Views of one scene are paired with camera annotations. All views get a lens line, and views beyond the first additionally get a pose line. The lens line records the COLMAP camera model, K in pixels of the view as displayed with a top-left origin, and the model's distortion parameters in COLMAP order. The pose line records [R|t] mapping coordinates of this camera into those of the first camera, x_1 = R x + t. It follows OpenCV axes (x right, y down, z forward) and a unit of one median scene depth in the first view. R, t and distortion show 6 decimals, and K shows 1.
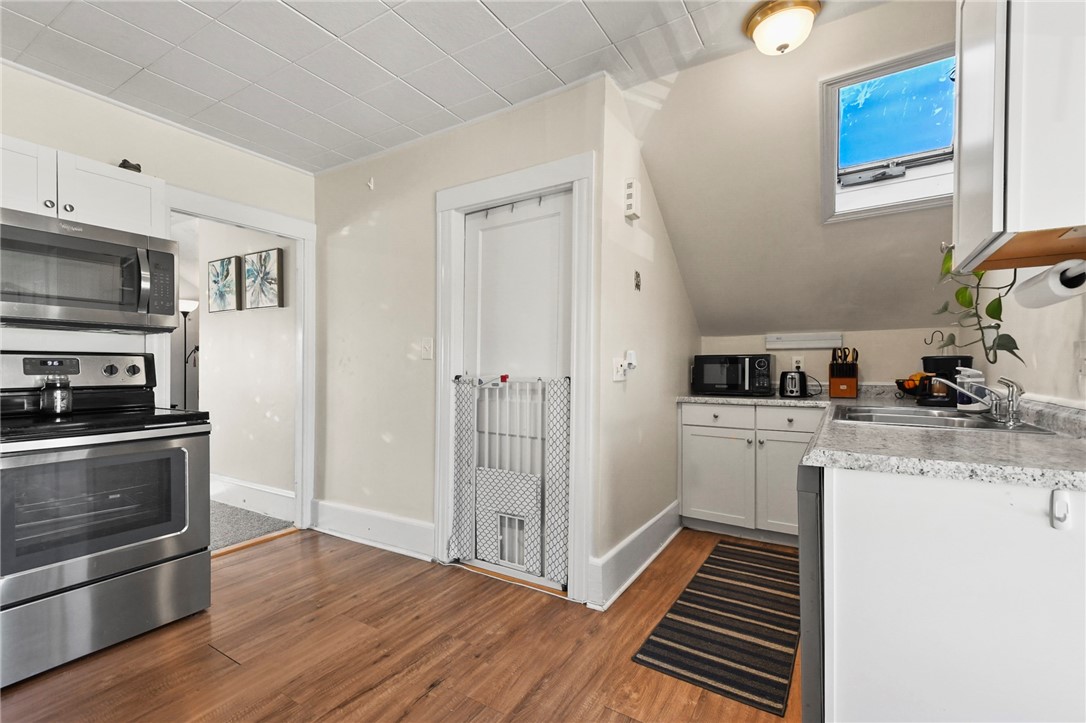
lens RADIAL K [[468.7, 0, 531.4], [0, 468.7, 373.5], [0, 0, 1]] dist [0.031360, -0.012643]
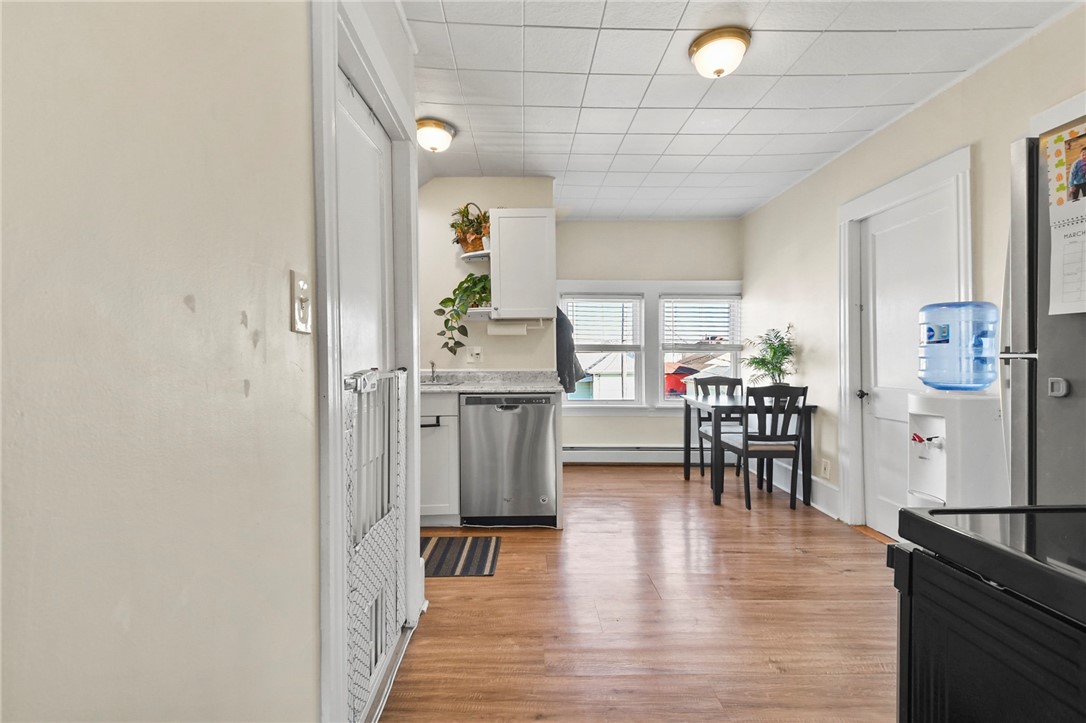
lens RADIAL K [[468.7, 0, 545.6], [0, 468.7, 361.0], [0, 0, 1]] dist [0.031360, -0.012643]
pose [[-0.570226, -0.007039, 0.821458, -0.663769], [0.016868, 0.999652, 0.020276, -0.017333], [-0.821314, 0.025418, -0.569909, 1.118936]]
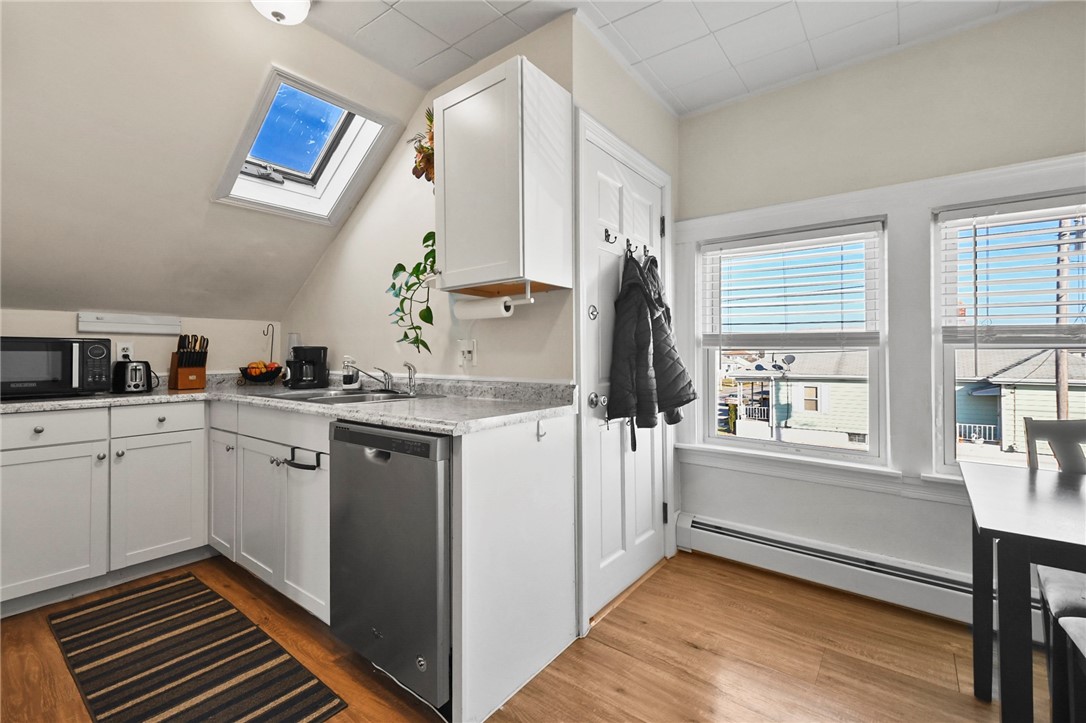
lens RADIAL K [[468.7, 0, 543.8], [0, 468.7, 352.1], [0, 0, 1]] dist [0.031360, -0.012643]
pose [[0.085762, 0.007968, 0.996284, -0.253981], [0.014417, 0.999853, -0.009238, -0.002500], [-0.996211, 0.015155, 0.085635, 0.287338]]
